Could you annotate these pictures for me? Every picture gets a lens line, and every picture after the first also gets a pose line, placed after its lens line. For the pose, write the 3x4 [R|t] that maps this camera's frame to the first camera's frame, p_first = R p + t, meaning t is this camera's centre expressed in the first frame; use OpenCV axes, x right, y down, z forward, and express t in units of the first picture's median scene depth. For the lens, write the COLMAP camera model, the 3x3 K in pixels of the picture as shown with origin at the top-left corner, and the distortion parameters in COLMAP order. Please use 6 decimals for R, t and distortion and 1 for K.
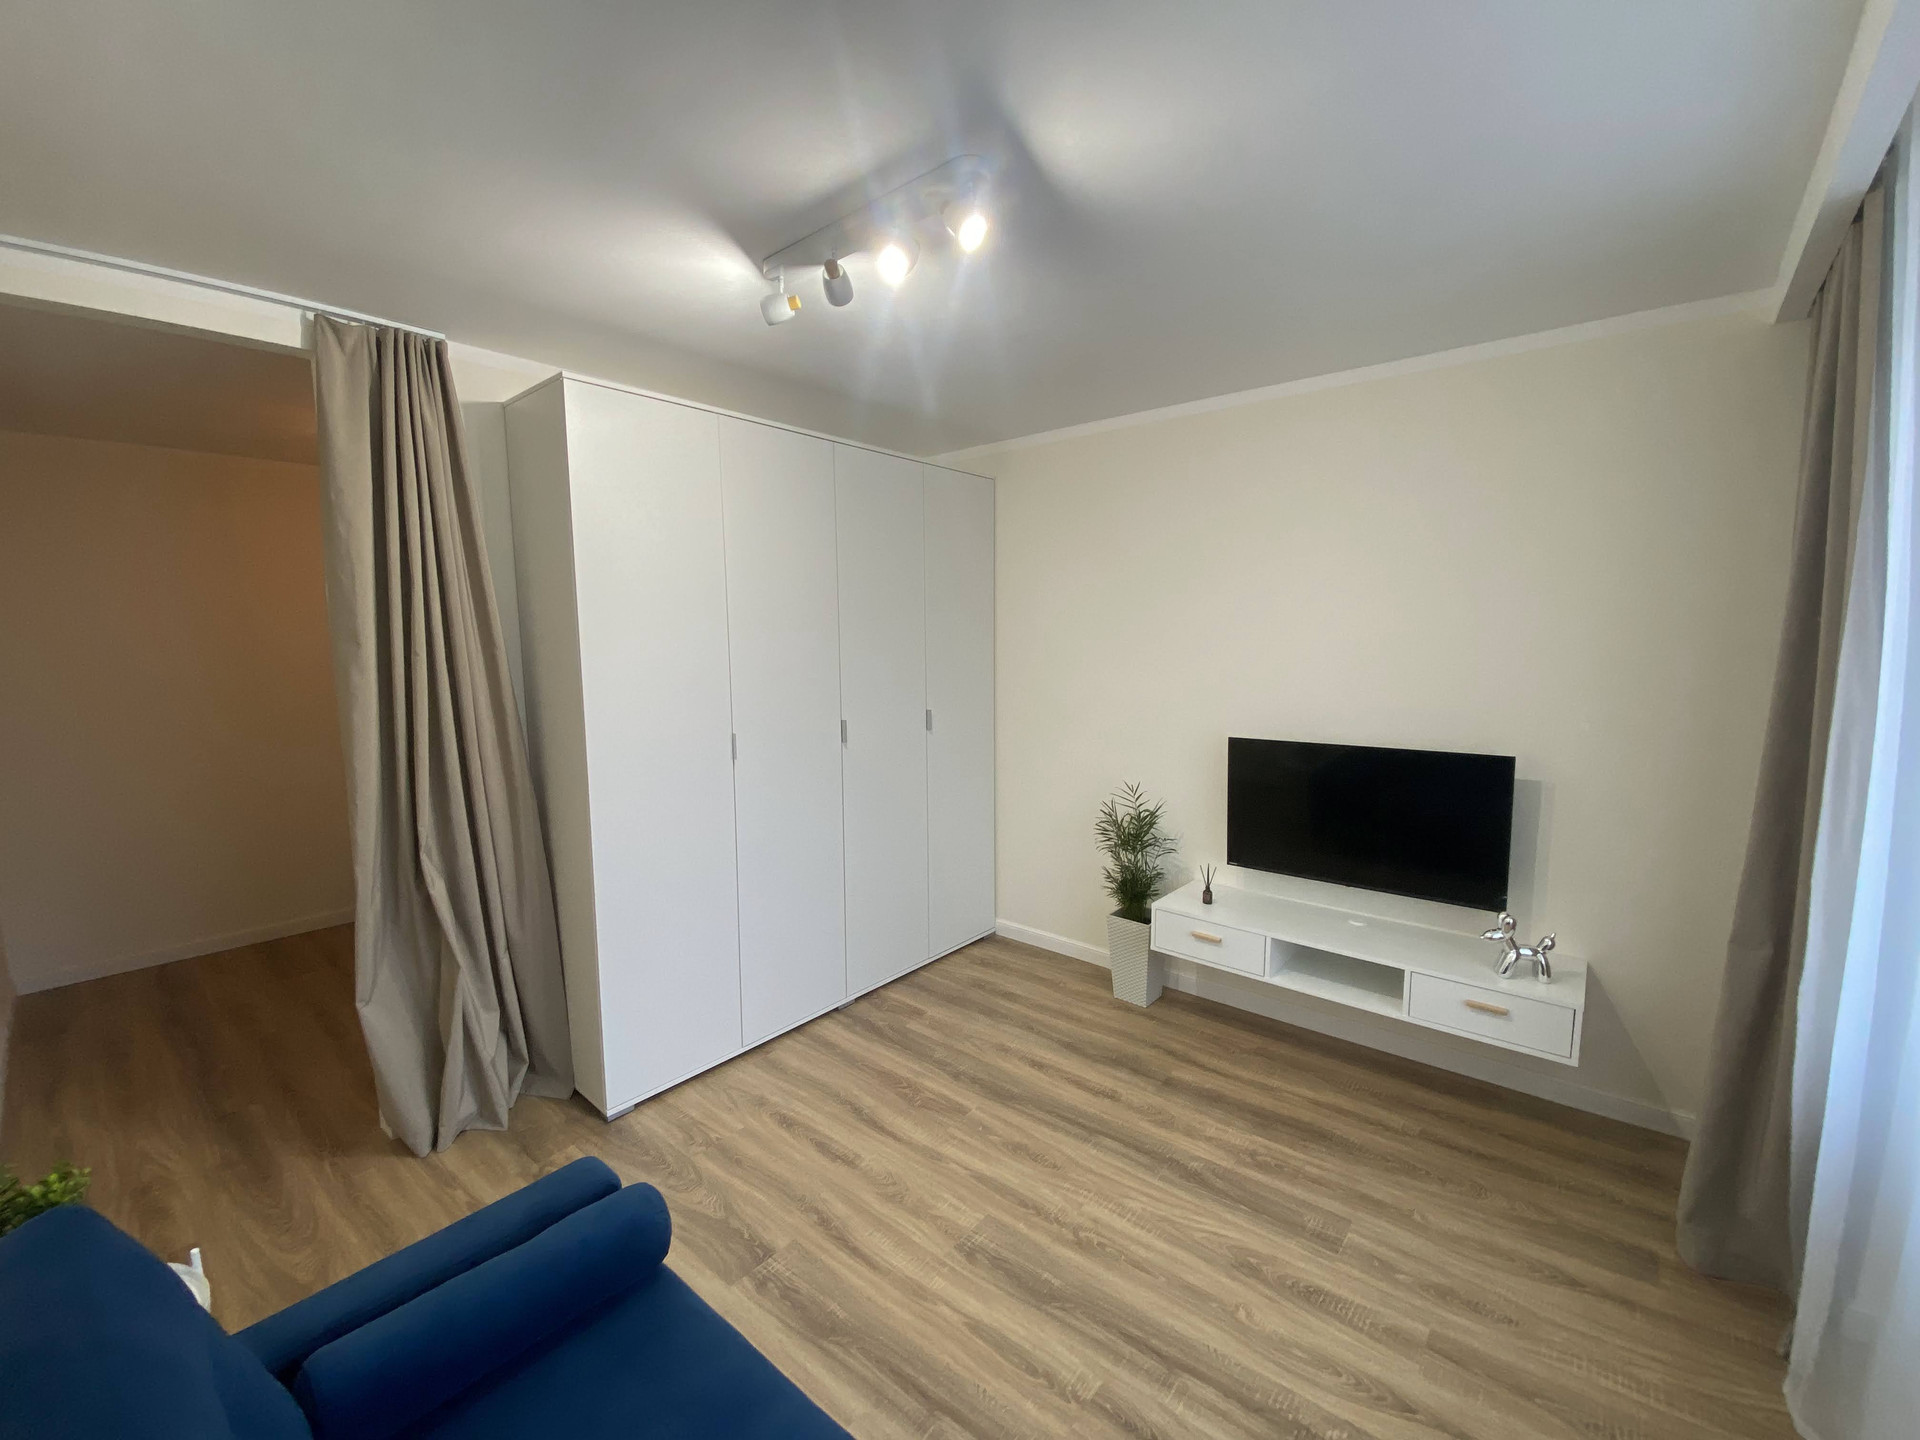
lens RADIAL K [[776.0, 0, 948.3], [0, 776.0, 713.6], [0, 0, 1]] dist [0.007891, -0.015110]
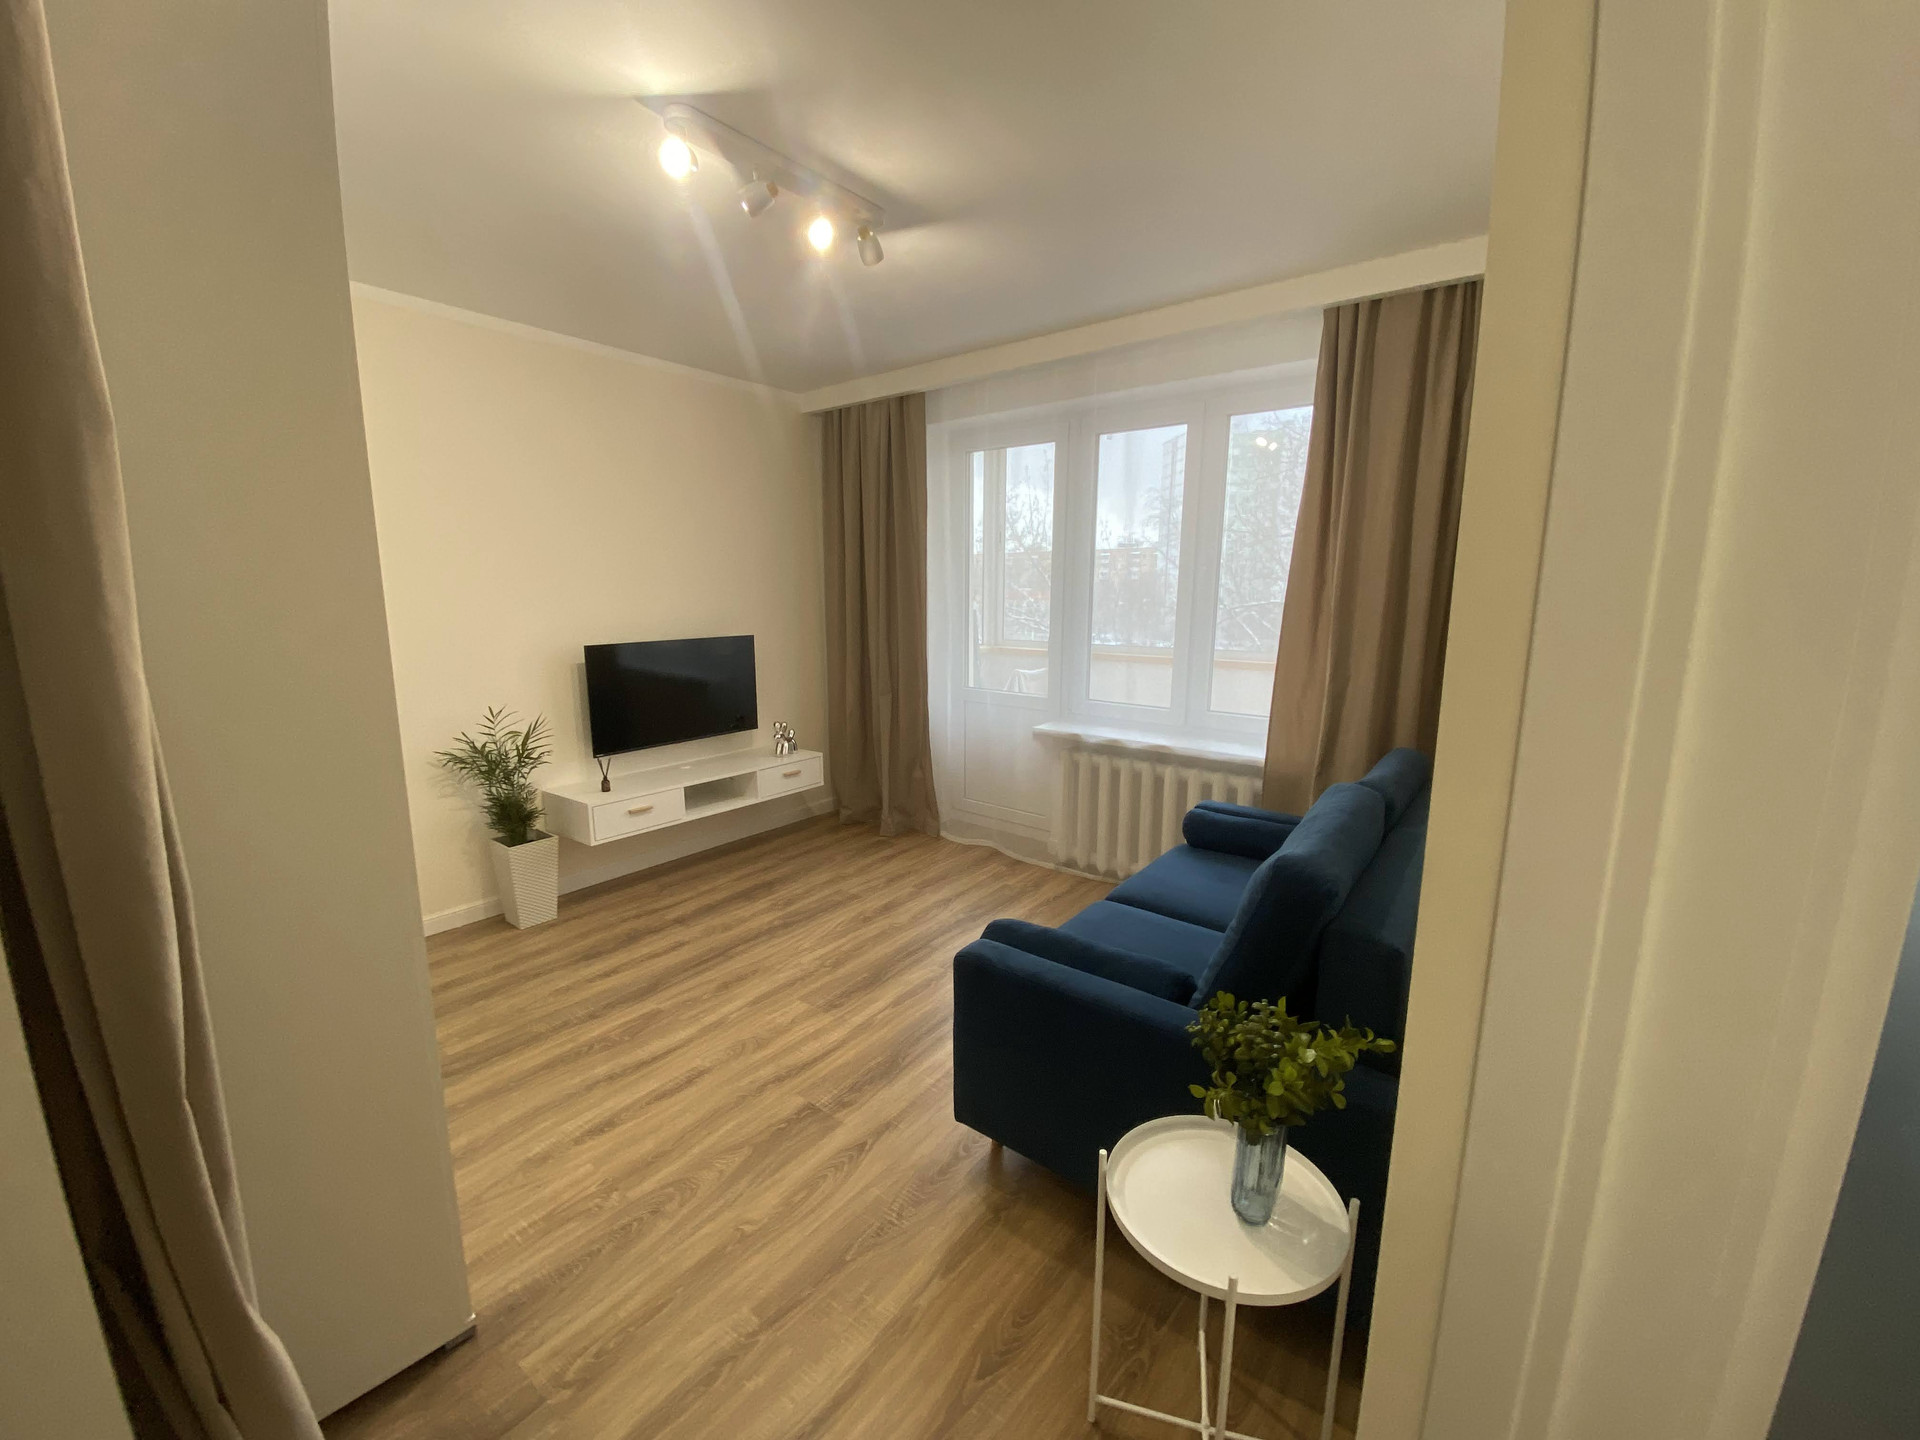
lens RADIAL K [[776.0, 0, 962.0], [0, 776.0, 716.9], [0, 0, 1]] dist [0.007891, -0.015110]
pose [[-0.052333, -0.153355, 0.986784, -1.123034], [0.108284, 0.981441, 0.158267, 0.016379], [-0.992742, 0.115136, -0.034756, 0.702639]]
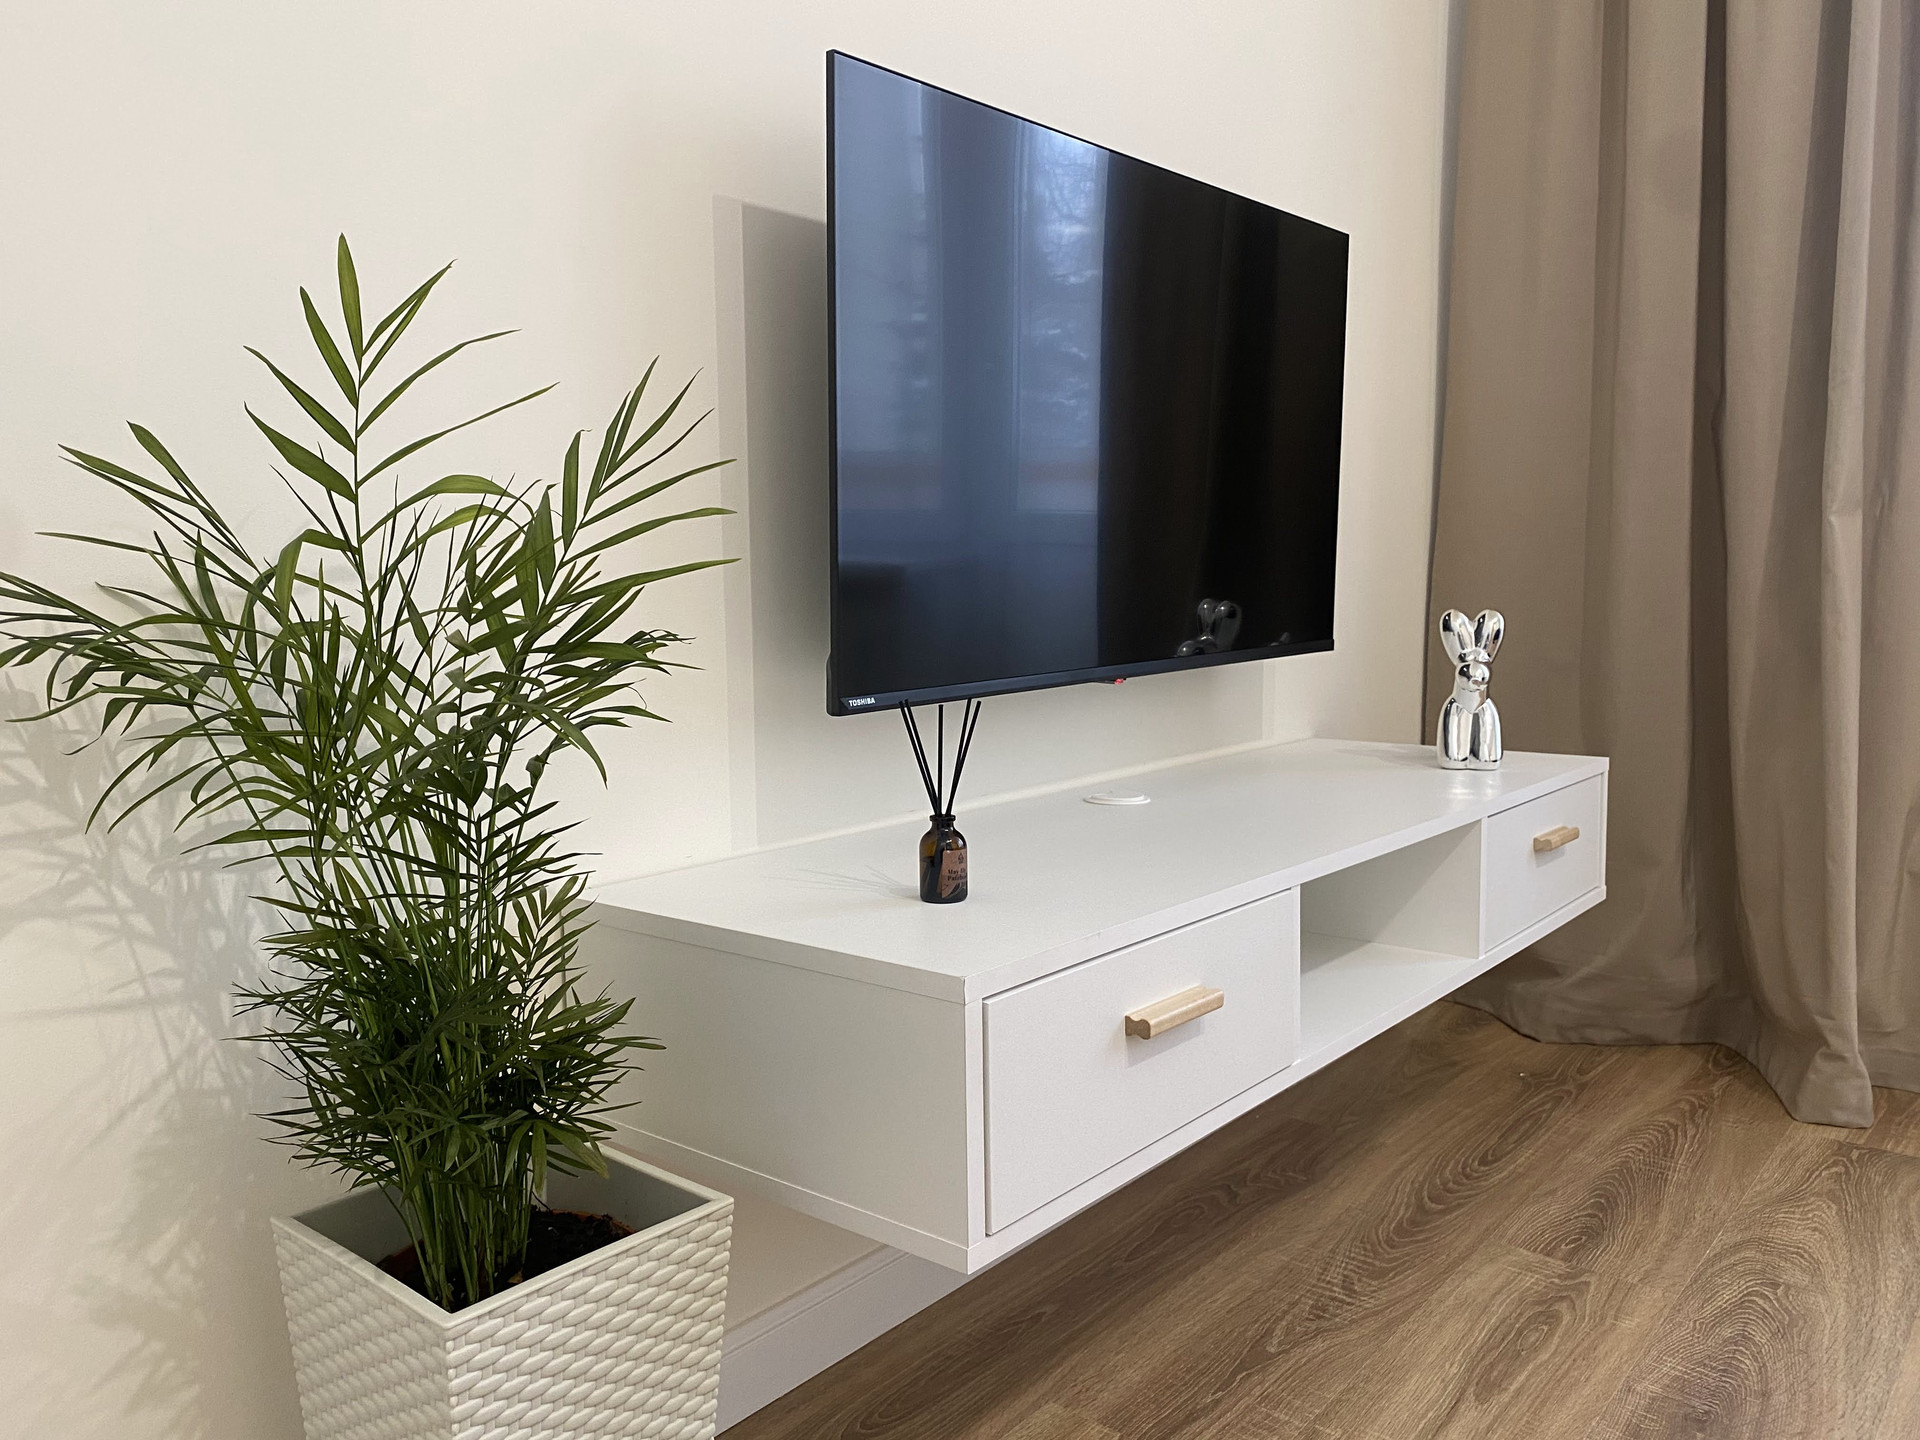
lens RADIAL K [[1485.1, 0, 944.1], [0, 1485.1, 707.6], [0, 0, 1]] dist [0.035895, -0.002005]
pose [[-0.005422, -0.082842, 0.996548, -0.048798], [0.123497, 0.988878, 0.082877, 0.229660], [-0.992330, 0.123520, 0.004869, 1.374345]]
